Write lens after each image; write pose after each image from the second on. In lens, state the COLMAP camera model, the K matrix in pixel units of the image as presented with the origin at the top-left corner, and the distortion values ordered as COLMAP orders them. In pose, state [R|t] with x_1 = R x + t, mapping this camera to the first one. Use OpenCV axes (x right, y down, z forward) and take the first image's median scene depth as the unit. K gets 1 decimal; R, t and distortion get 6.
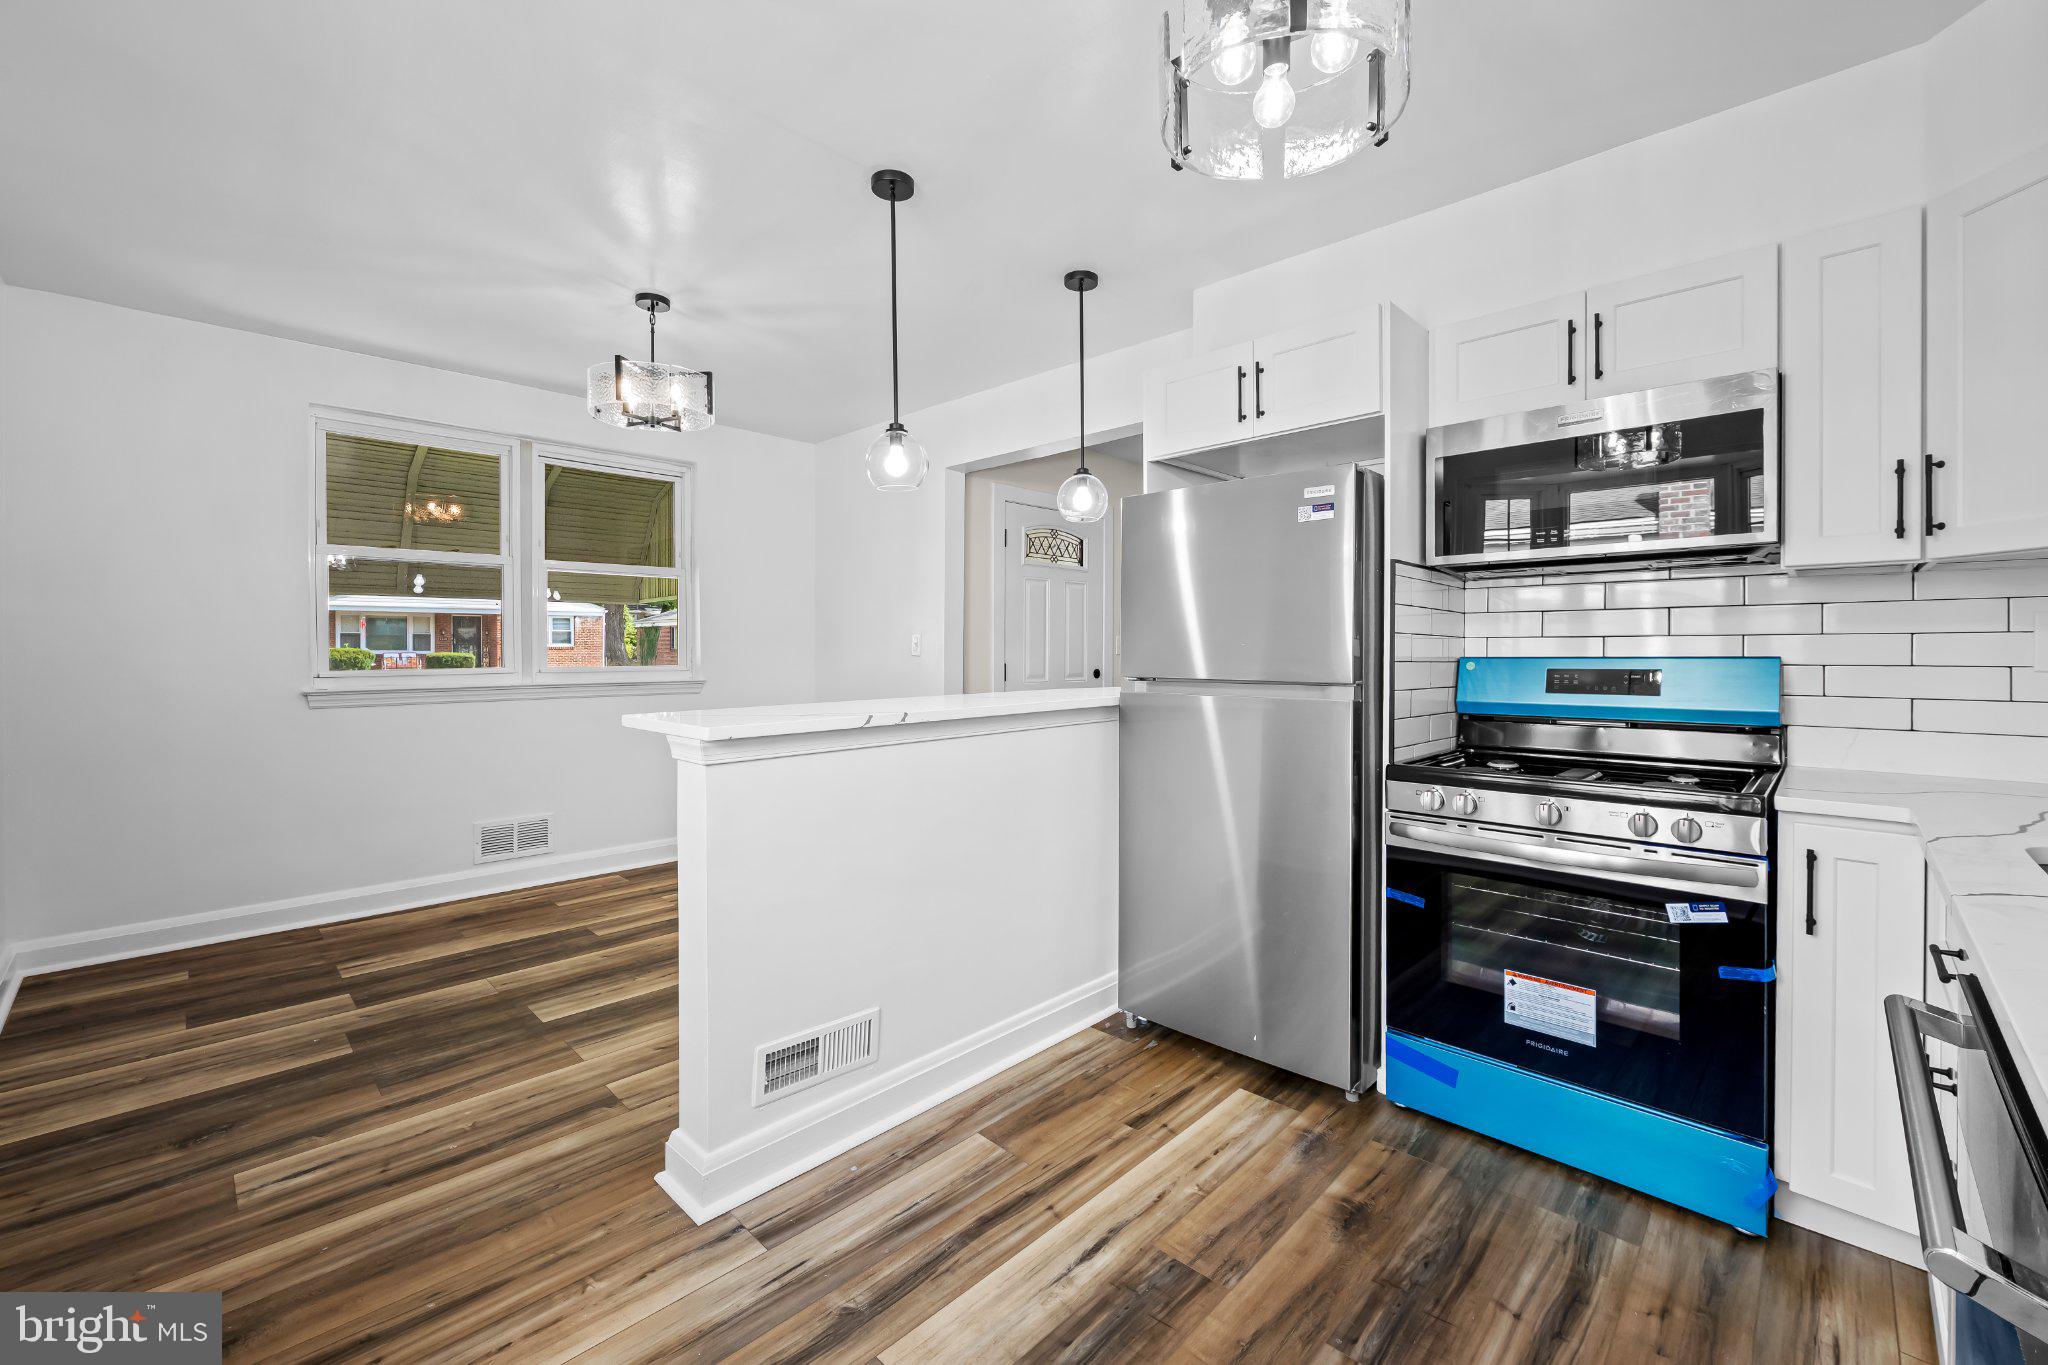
lens RADIAL K [[847.3, 0, 1024.9], [0, 847.3, 647.2], [0, 0, 1]] dist [-0.009031, 0.000381]
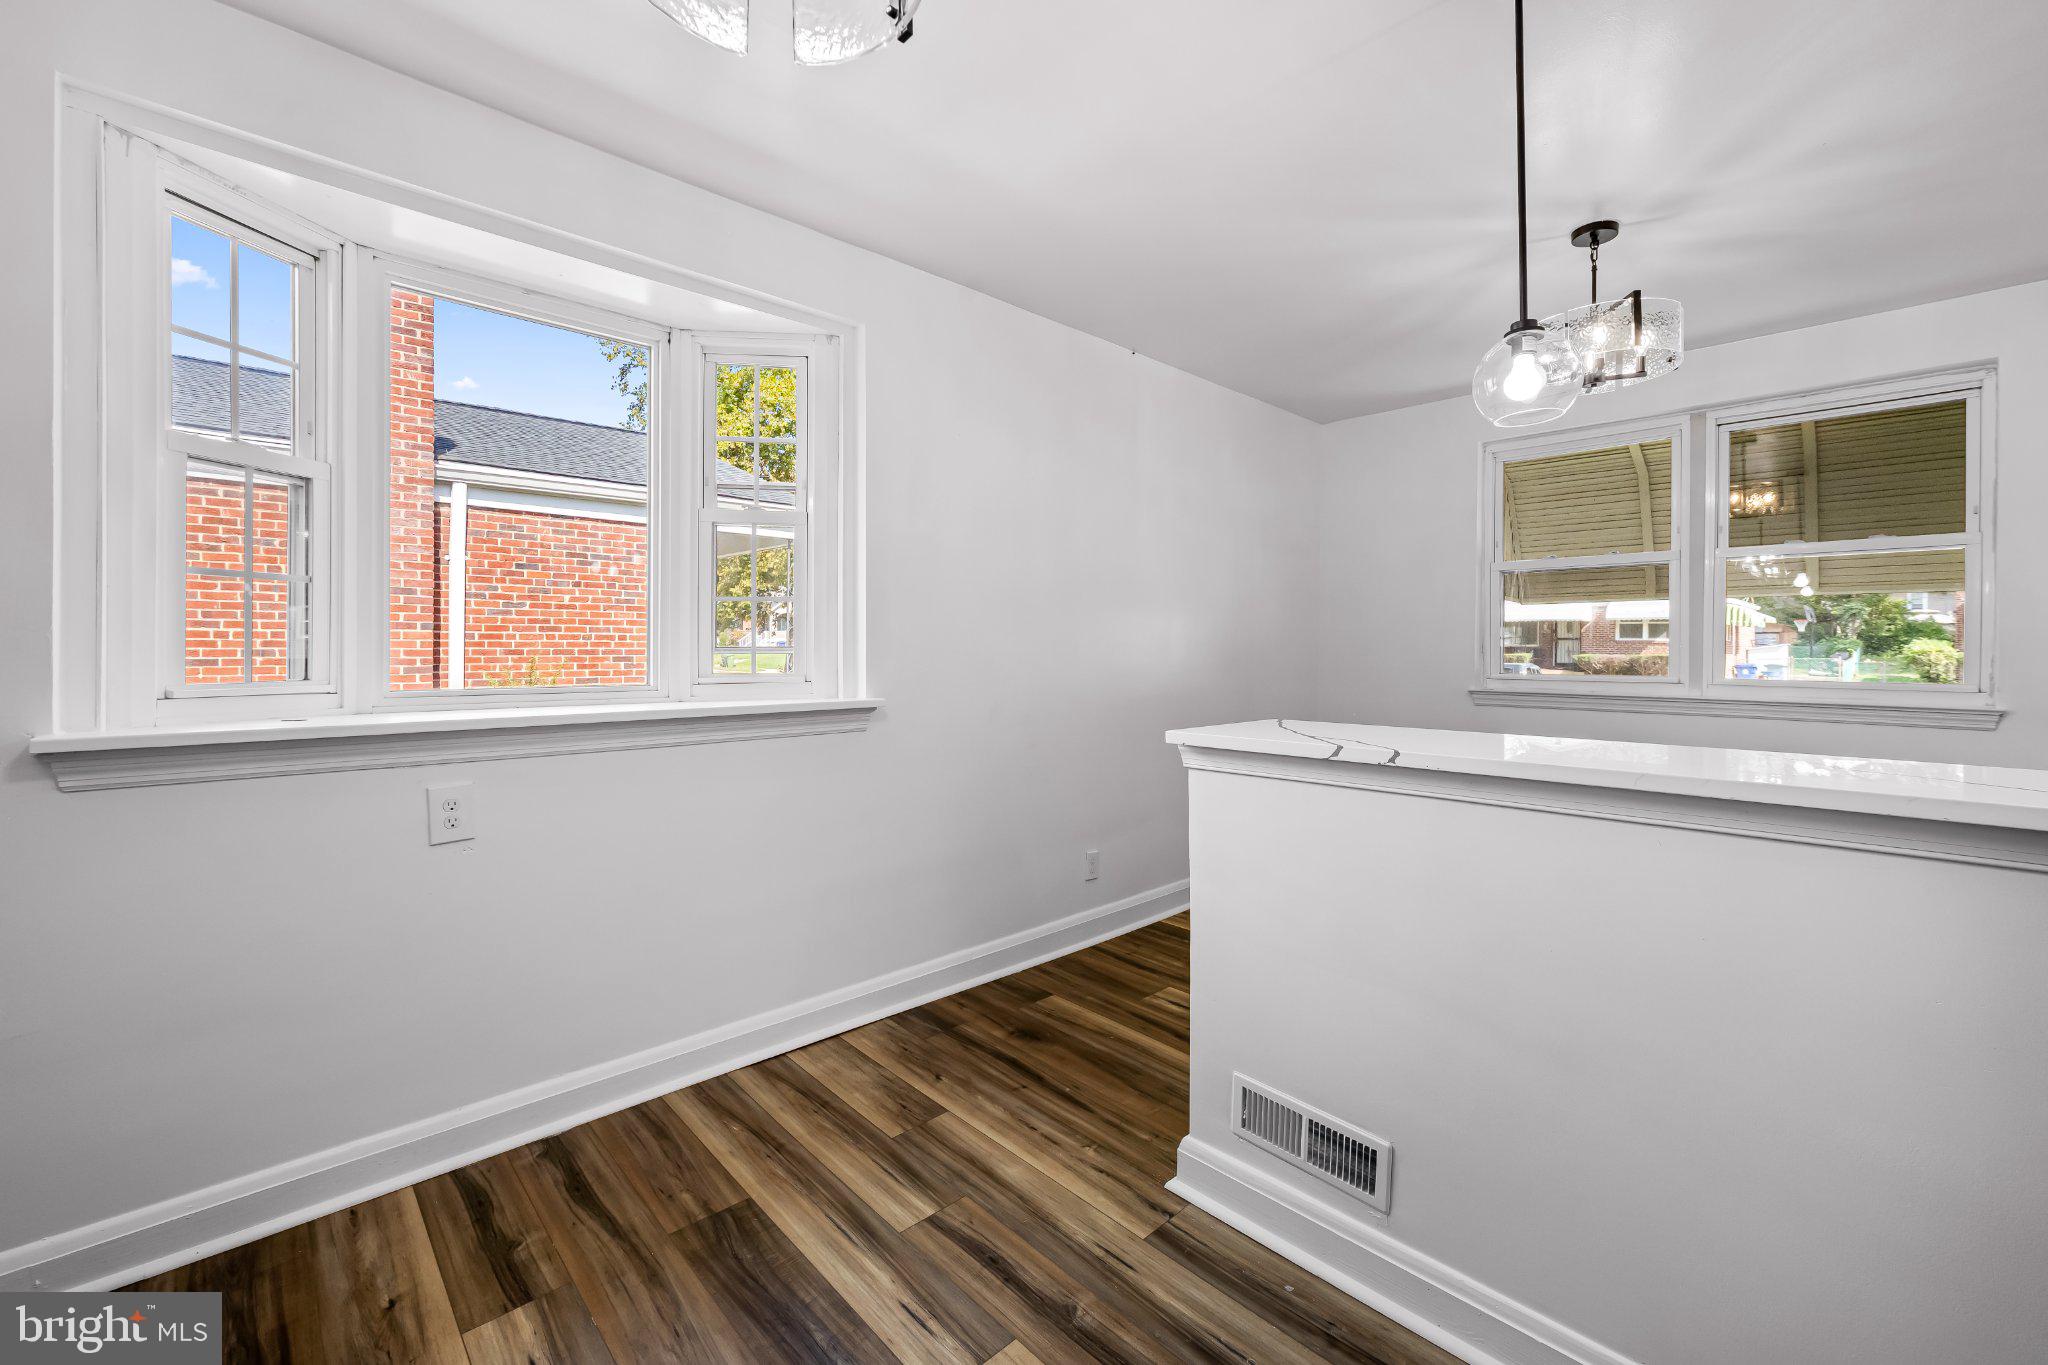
lens RADIAL K [[847.3, 0, 1024.9], [0, 847.3, 647.2], [0, 0, 1]] dist [-0.009031, 0.000381]
pose [[-0.054493, 0.002919, -0.998510, 0.627129], [-0.006290, 0.999975, 0.003267, -0.011089], [0.998494, 0.006458, -0.054473, 0.775165]]
